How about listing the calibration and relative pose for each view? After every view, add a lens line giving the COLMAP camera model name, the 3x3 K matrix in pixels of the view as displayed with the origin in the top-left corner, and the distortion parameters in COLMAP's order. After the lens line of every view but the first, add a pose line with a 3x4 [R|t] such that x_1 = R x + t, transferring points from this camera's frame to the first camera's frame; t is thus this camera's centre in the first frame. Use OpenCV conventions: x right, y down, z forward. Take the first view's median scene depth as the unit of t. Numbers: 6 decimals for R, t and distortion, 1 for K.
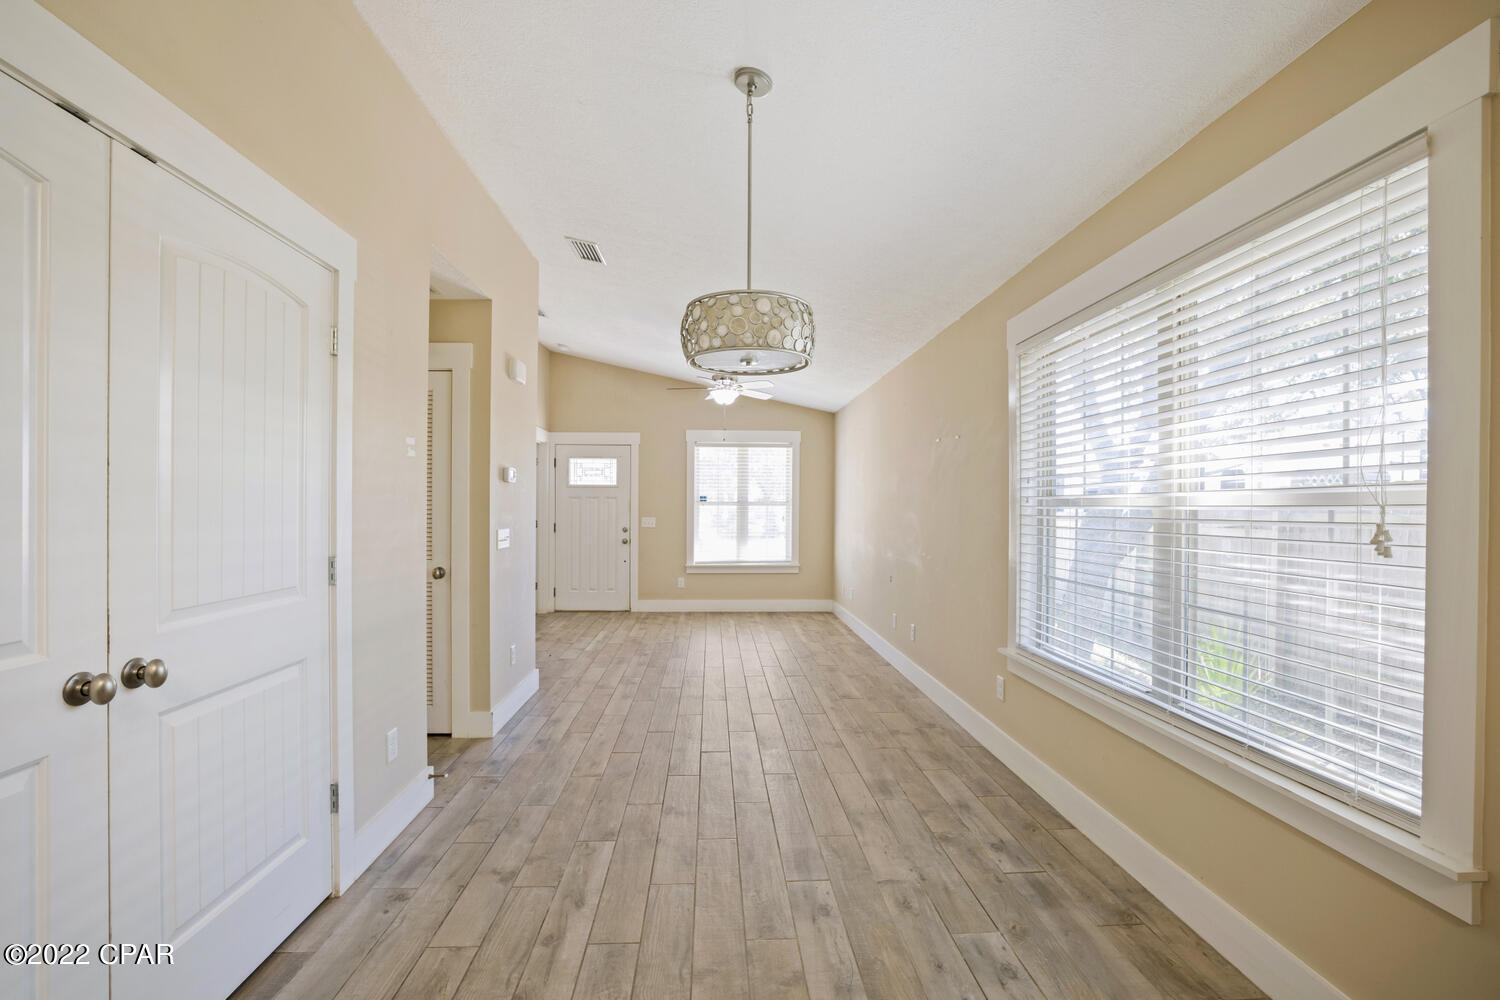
lens RADIAL K [[649.9, 0, 746.4], [0, 649.9, 510.1], [0, 0, 1]] dist [-0.051271, 0.020214]
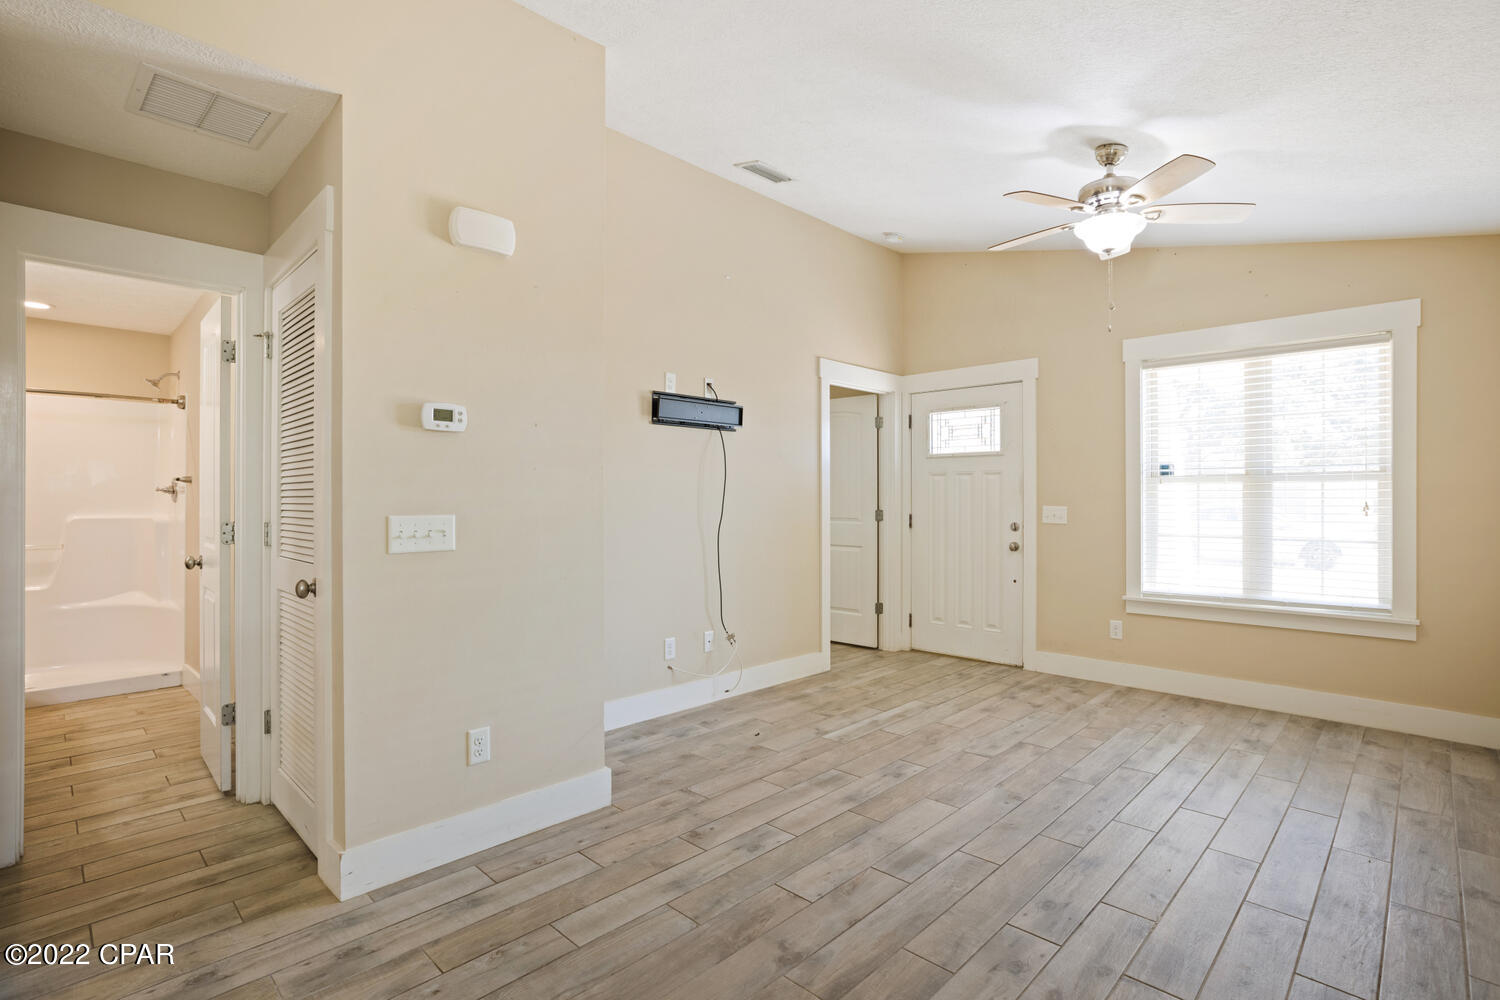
lens RADIAL K [[718.9, 0, 743.7], [0, 718.9, 495.6], [0, 0, 1]] dist [-0.042065, 0.018951]
pose [[0.673317, -0.008330, -0.739307, 0.236980], [0.000214, 0.999939, -0.011072, 0.017150], [0.739354, 0.007297, 0.673277, 0.733818]]
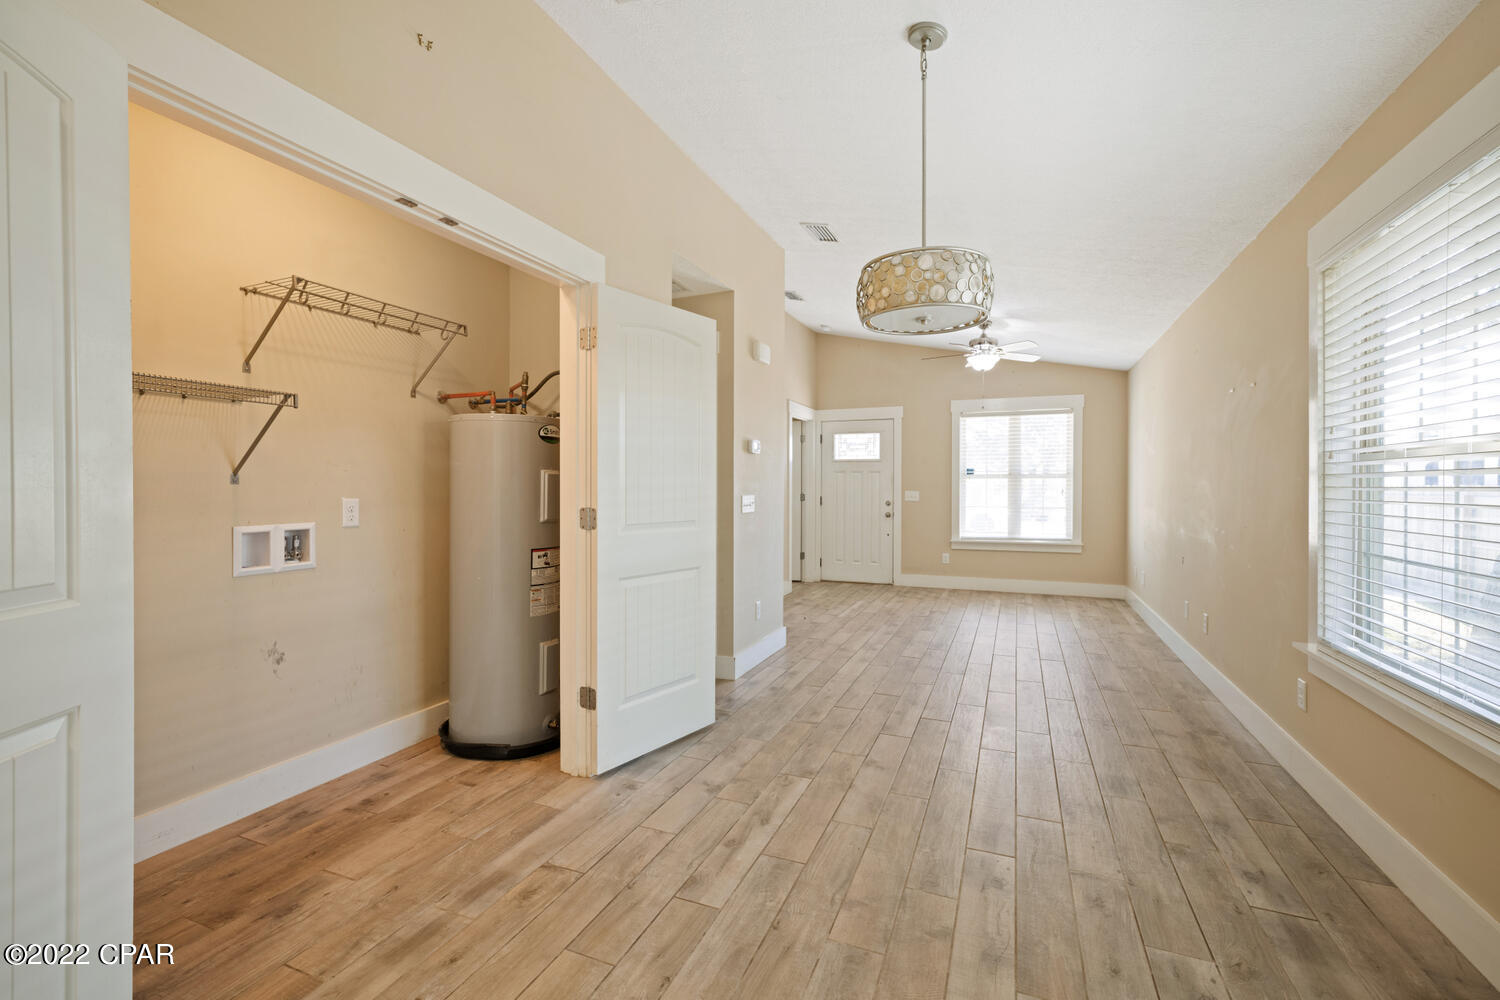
lens RADIAL K [[655.0, 0, 743.6], [0, 655.0, 490.0], [0, 0, 1]] dist [-0.016916, 0.014851]
pose [[0.900082, -0.001622, -0.435718, 0.101900], [0.001208, 0.999999, -0.001227, 0.019778], [0.435720, 0.000578, 0.900082, -0.021330]]
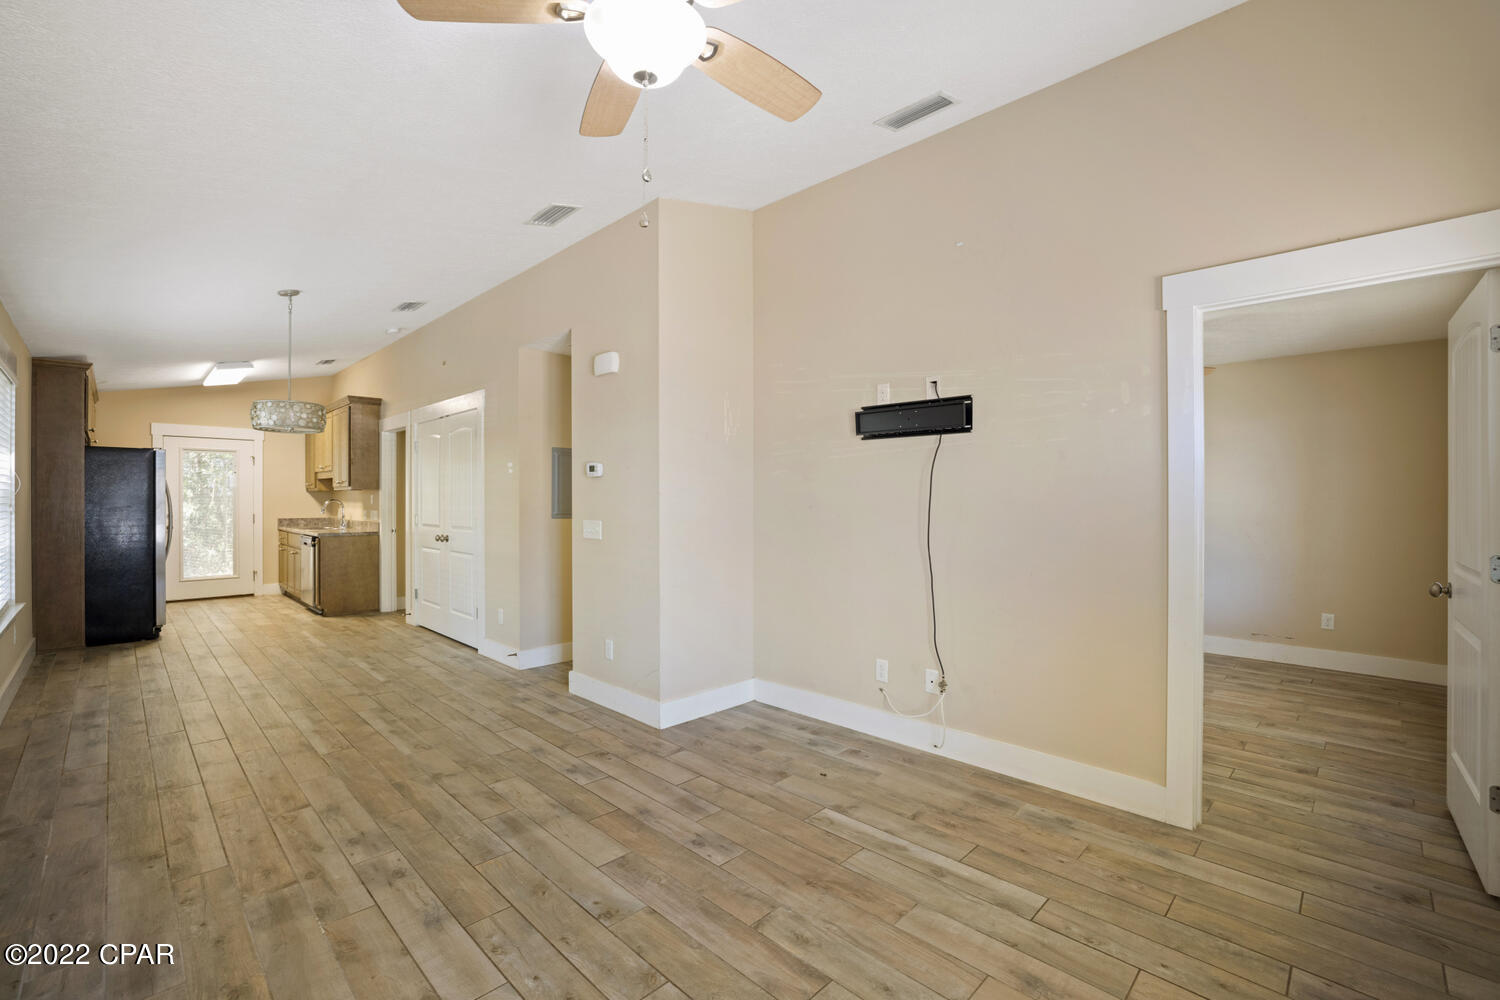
lens RADIAL K [[639.6, 0, 738.9], [0, 639.6, 501.1], [0, 0, 1]] dist [-0.051412, 0.018309]
pose [[-0.741765, -0.004015, -0.670648, 0.145839], [-0.008980, 0.999952, 0.003946, -0.009833], [0.670599, 0.008950, -0.741766, 1.811245]]
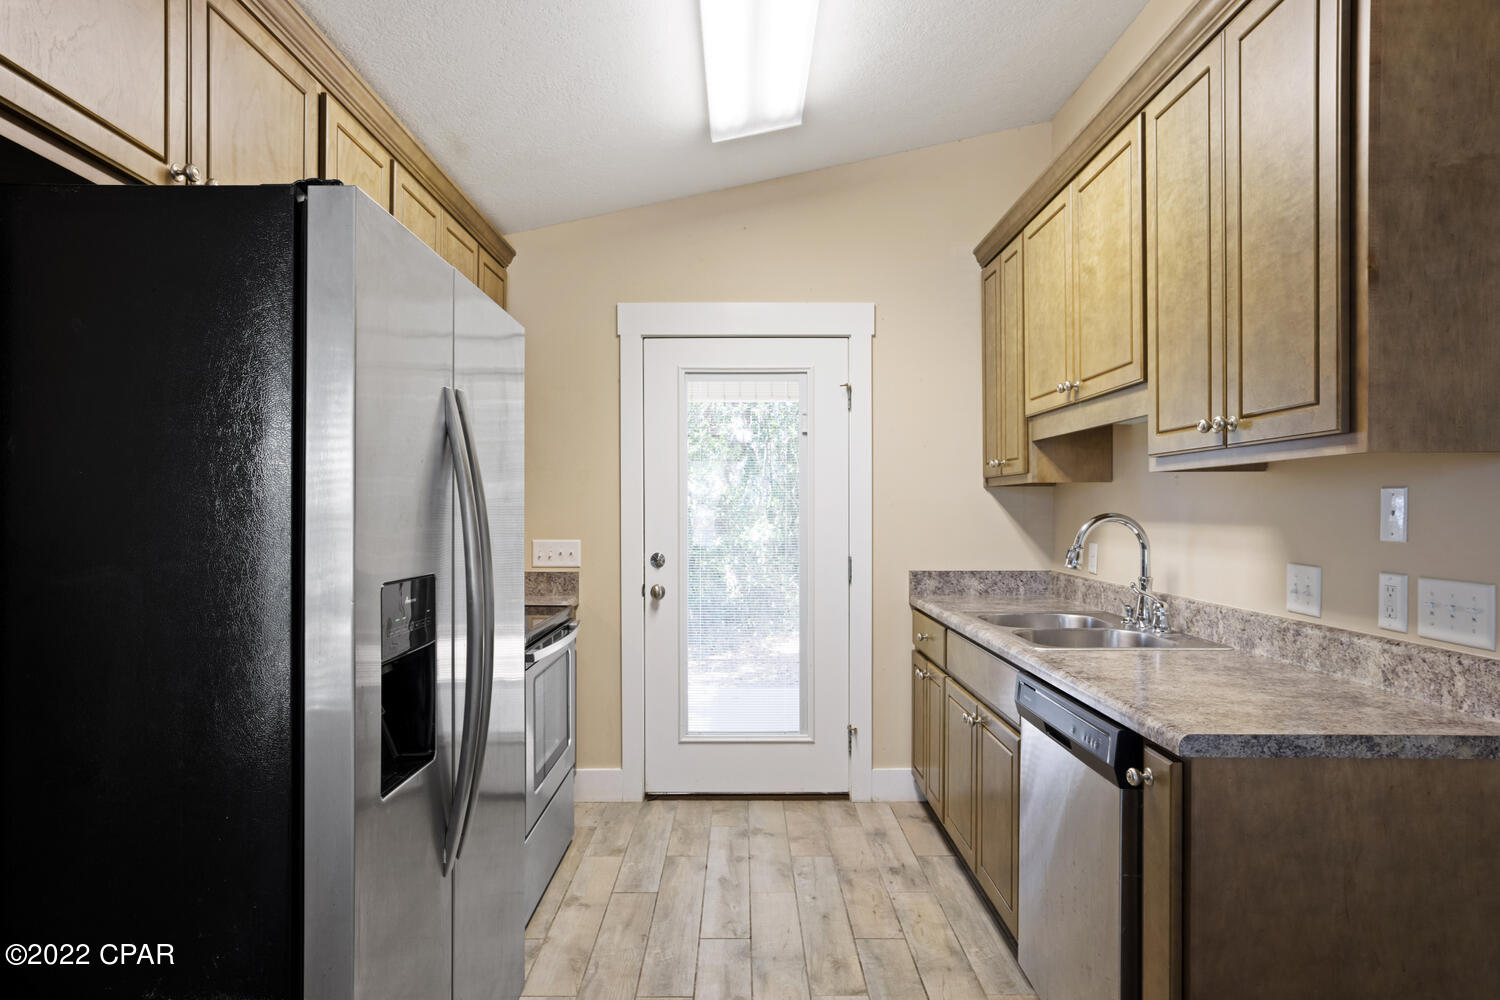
lens RADIAL K [[851.8, 0, 750.0], [0, 851.8, 500.0], [0, 0, 1]] dist [-0.004826, -0.000336]
pose [[-0.998890, -0.003828, 0.046941, 0.020594], [-0.004106, 0.999975, -0.005822, -0.001457], [-0.046918, -0.006008, -0.998881, 0.195921]]
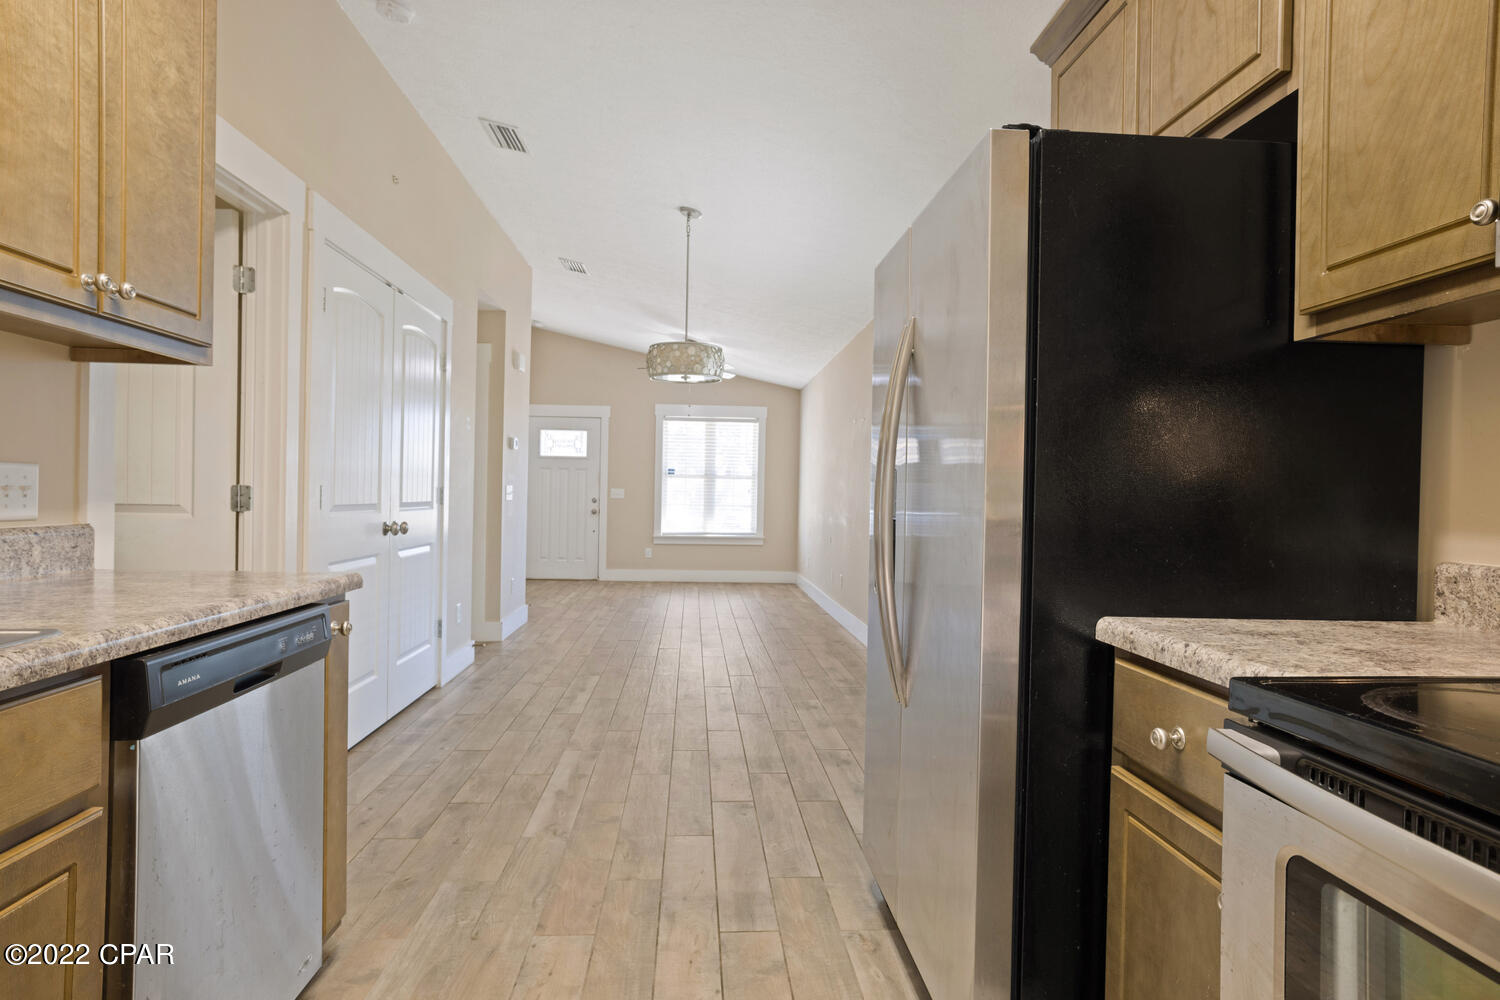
lens RADIAL K [[851.8, 0, 750.0], [0, 851.8, 500.0], [0, 0, 1]] dist [-0.004826, -0.000336]
pose [[0.999826, 0.013028, 0.013328, 0.077795], [-0.013047, 0.999914, 0.001330, 0.046314], [-0.013310, -0.001504, 0.999910, -0.661123]]
